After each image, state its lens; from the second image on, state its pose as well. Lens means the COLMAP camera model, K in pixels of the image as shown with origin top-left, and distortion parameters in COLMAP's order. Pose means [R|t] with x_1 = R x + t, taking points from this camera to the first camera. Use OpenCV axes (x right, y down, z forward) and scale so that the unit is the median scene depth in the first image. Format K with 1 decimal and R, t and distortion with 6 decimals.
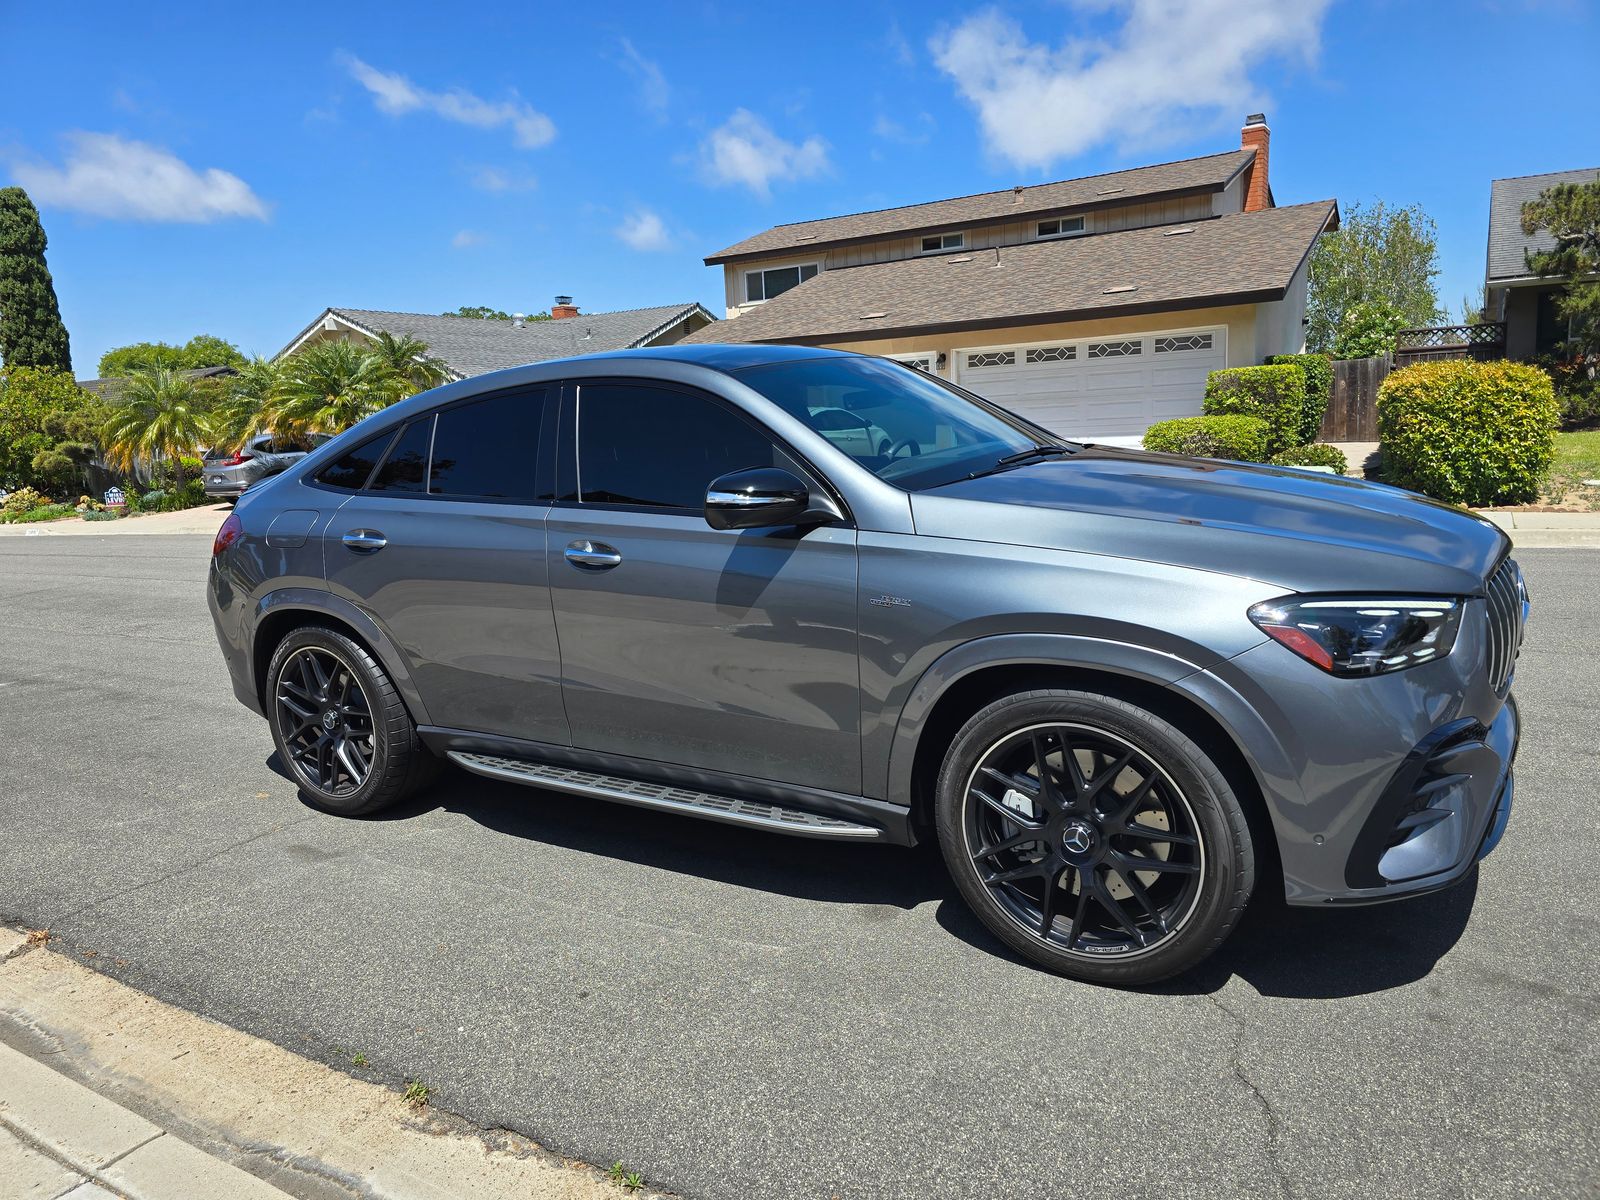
lens RADIAL K [[1069.7, 0, 787.8], [0, 1069.7, 583.1], [0, 0, 1]] dist [0.064765, -0.056218]
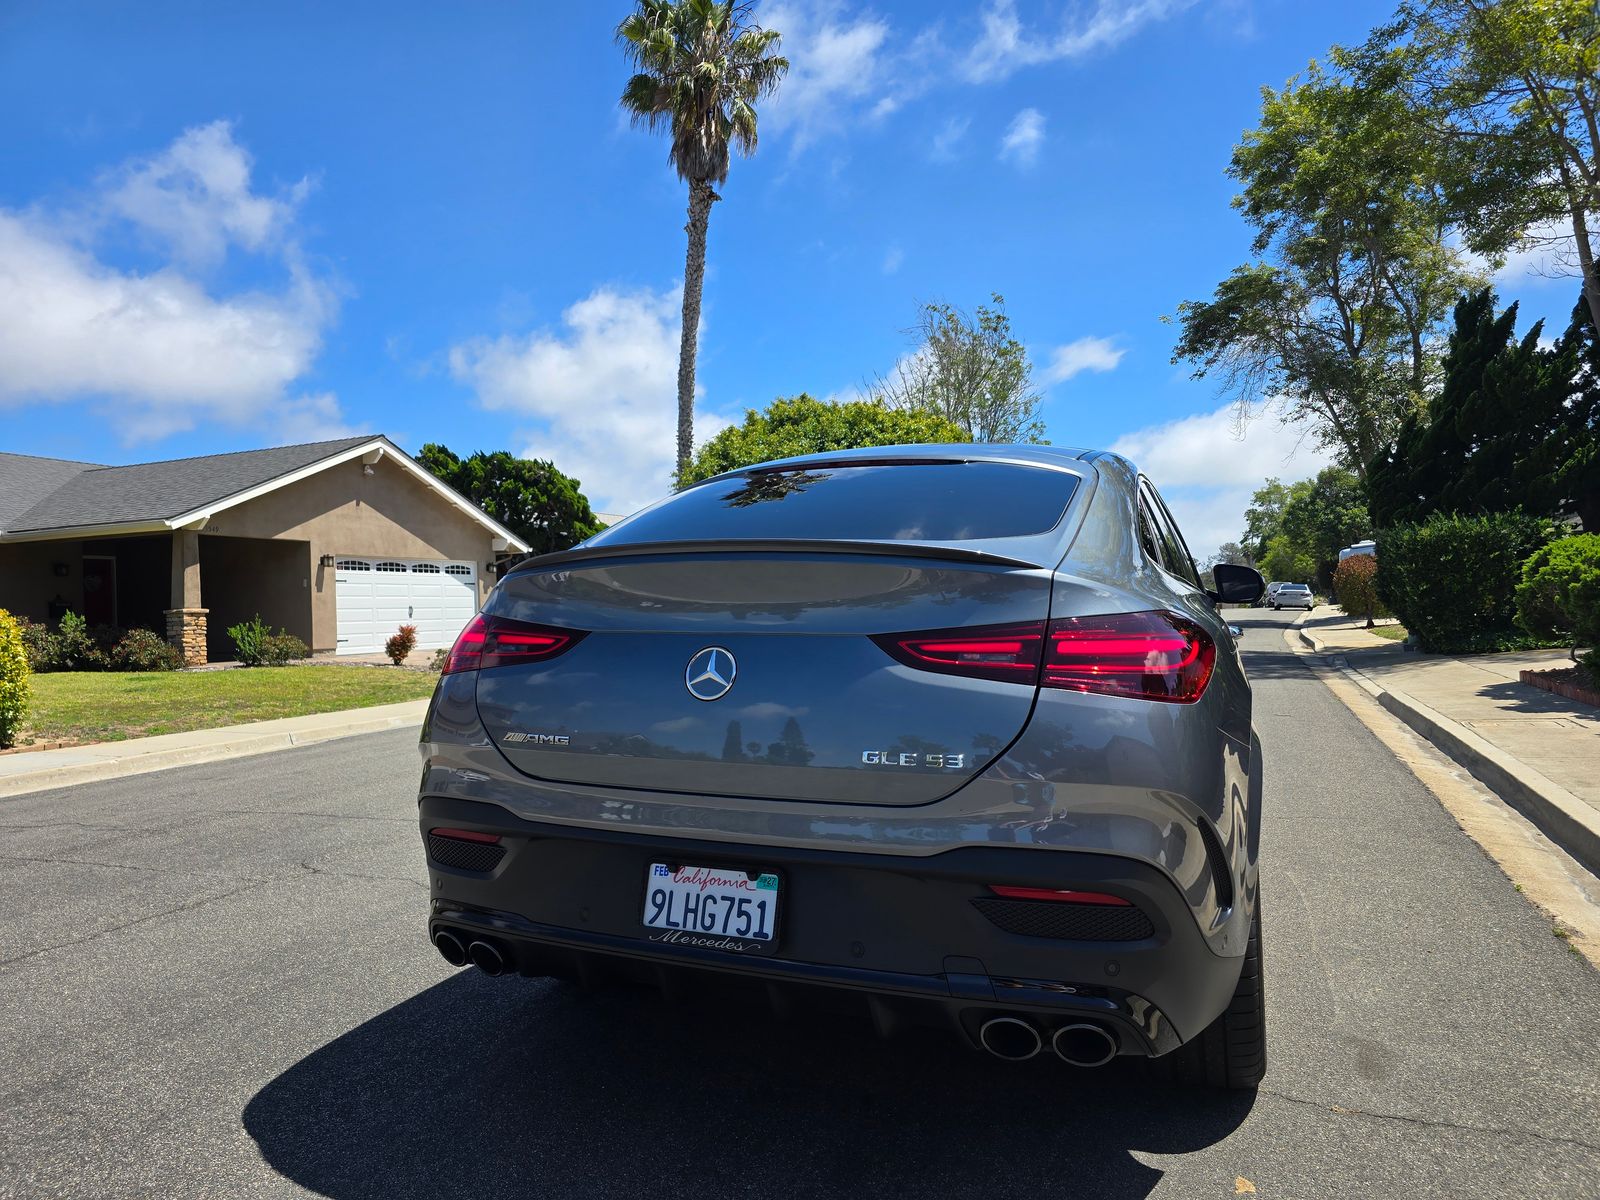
lens RADIAL K [[1069.7, 0, 794.5], [0, 1069.7, 597.7], [0, 0, 1]] dist [0.064765, -0.056218]
pose [[-0.166651, 0.072400, 0.983354, -0.375625], [0.192515, 0.980496, -0.039563, -0.031897], [-0.967039, 0.182718, -0.177339, 0.490024]]
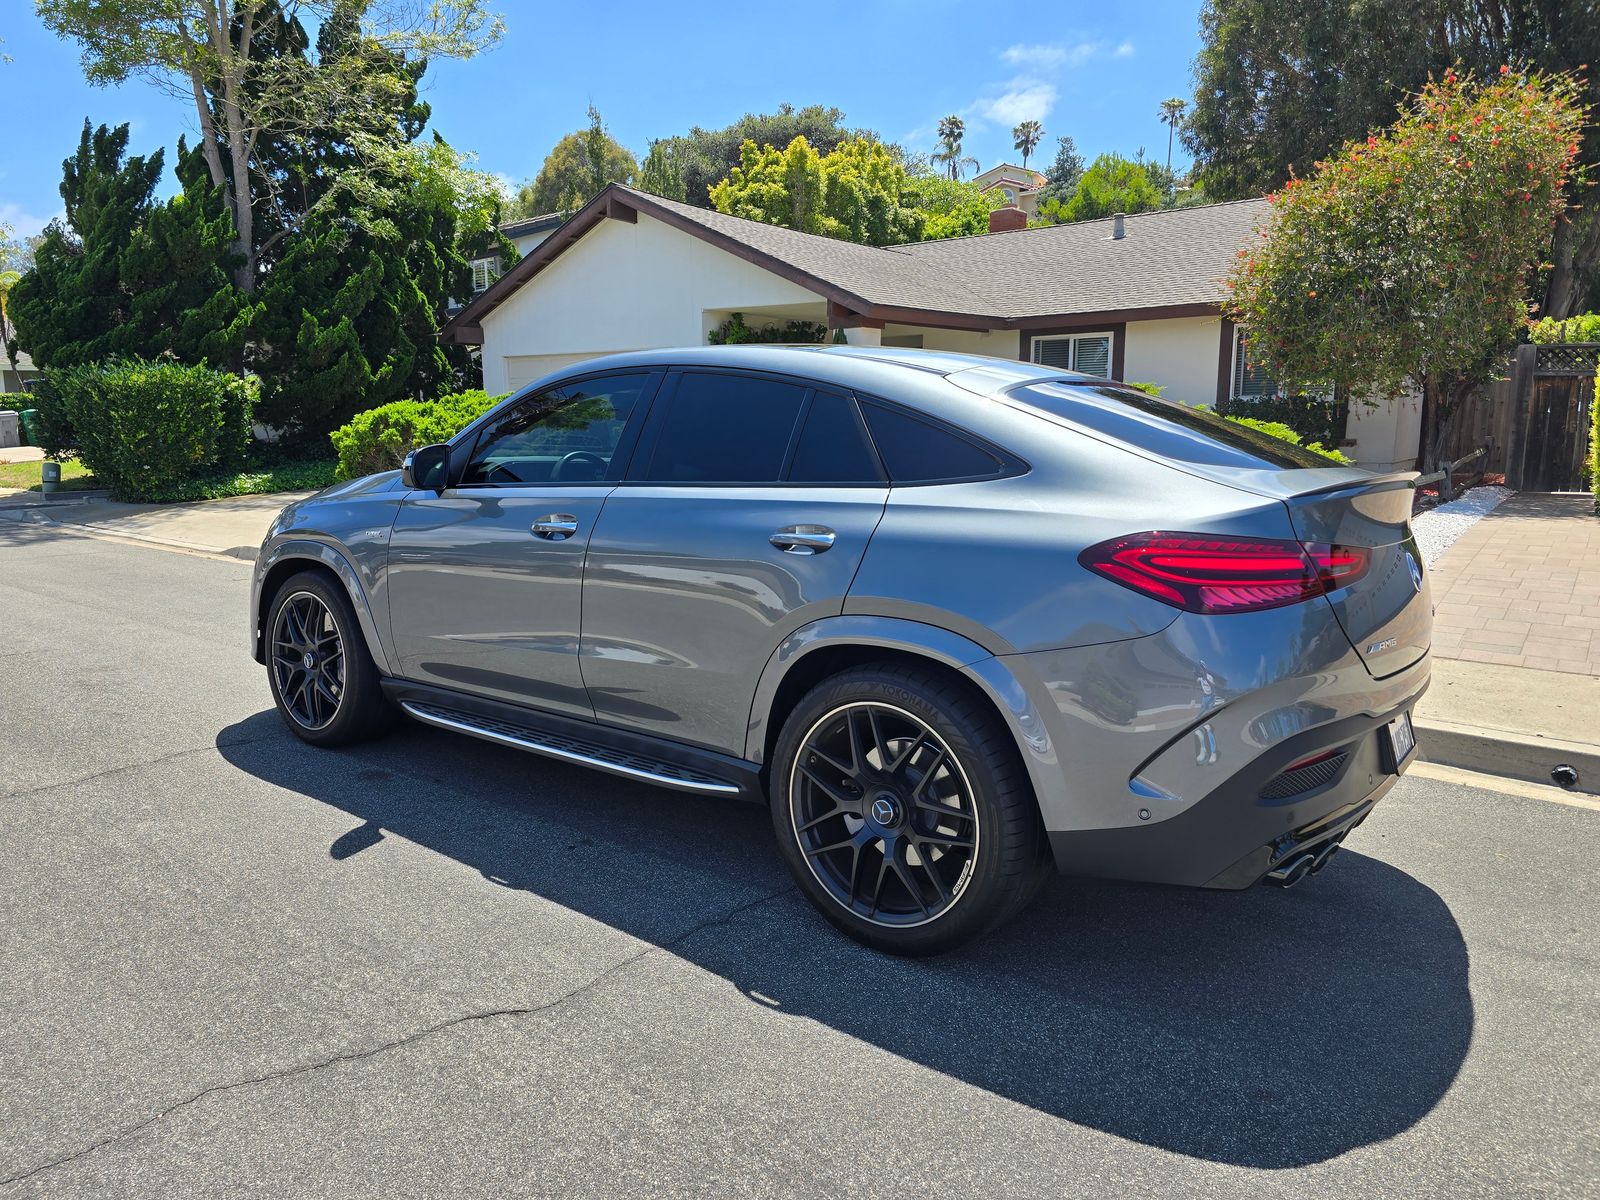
lens RADIAL K [[1069.7, 0, 787.4], [0, 1069.7, 576.5], [0, 0, 1]] dist [0.064765, -0.056218]
pose [[-0.993264, 0.039435, 0.108960, -0.072221], [0.069384, 0.955514, 0.286668, -0.111273], [-0.092808, 0.292297, -0.951814, 0.730318]]
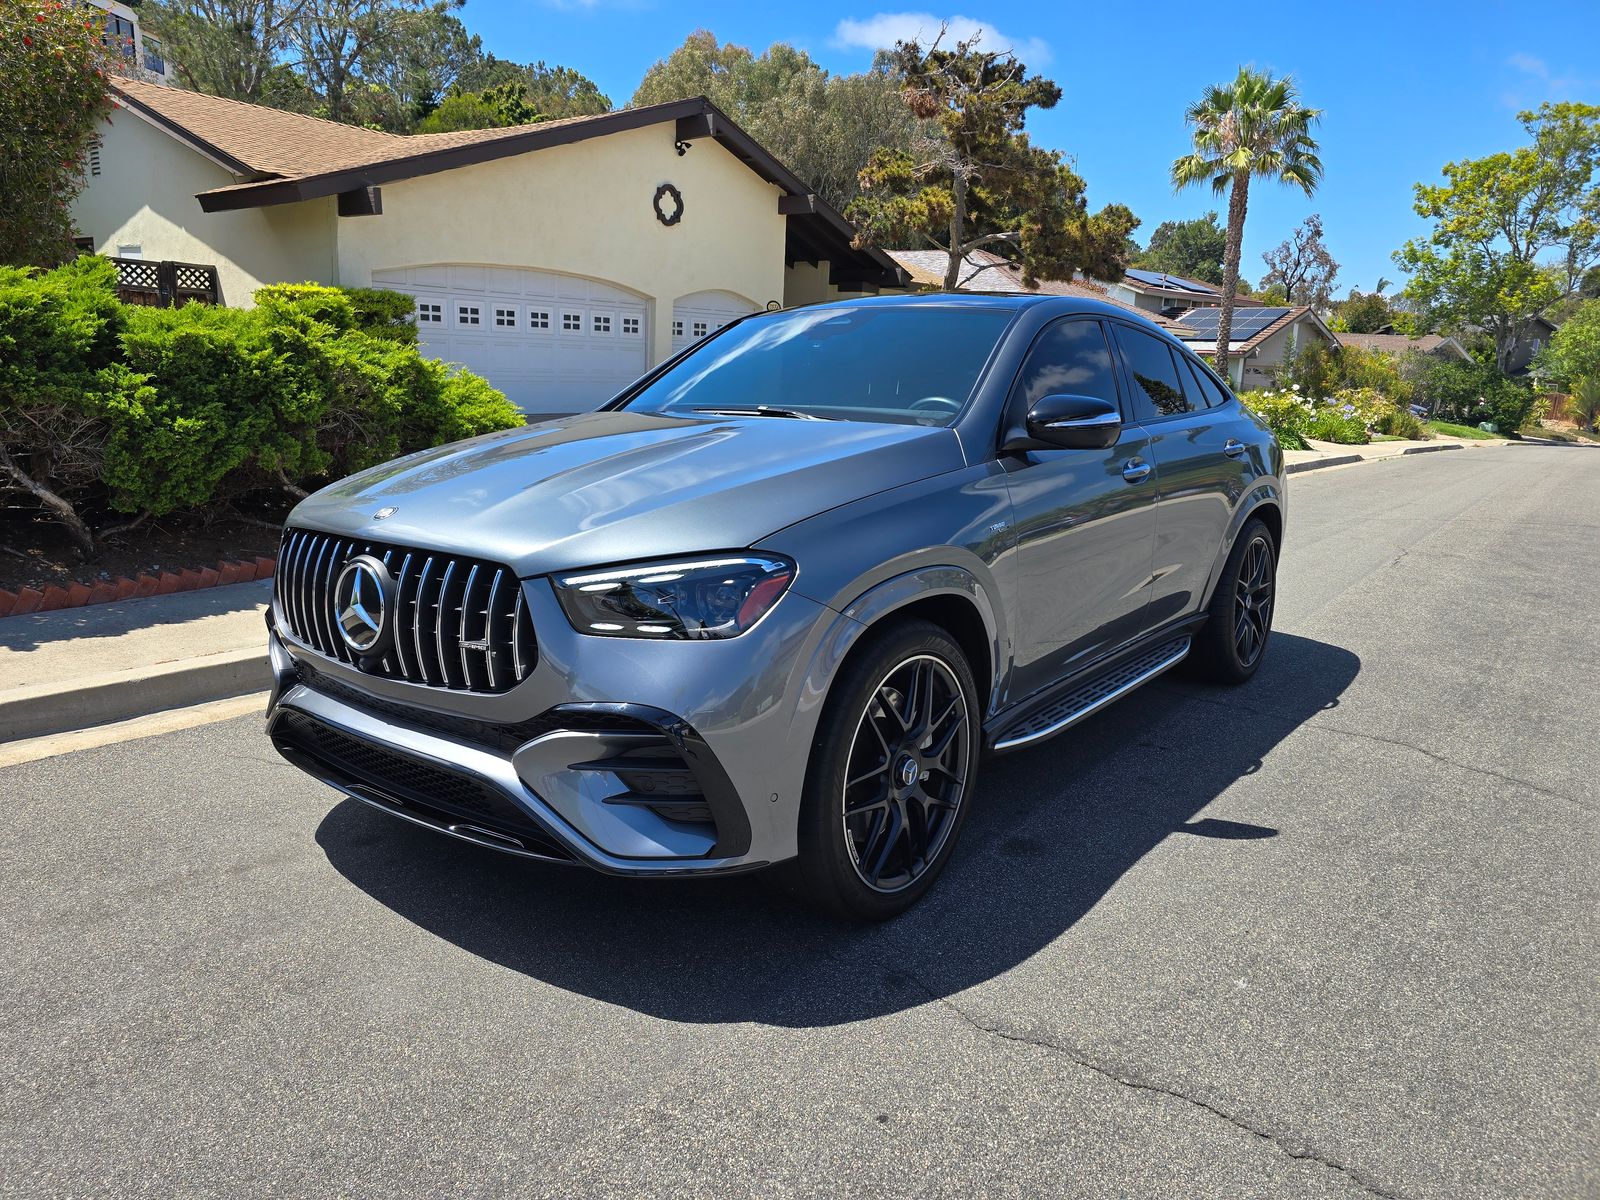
lens RADIAL K [[1069.7, 0, 785.6], [0, 1069.7, 573.6], [0, 0, 1]] dist [0.064765, -0.056218]
pose [[-0.111857, 0.241271, -0.963990, 0.370399], [-0.183274, 0.948427, 0.258643, -0.074577], [0.976677, 0.205605, -0.061869, 0.349778]]
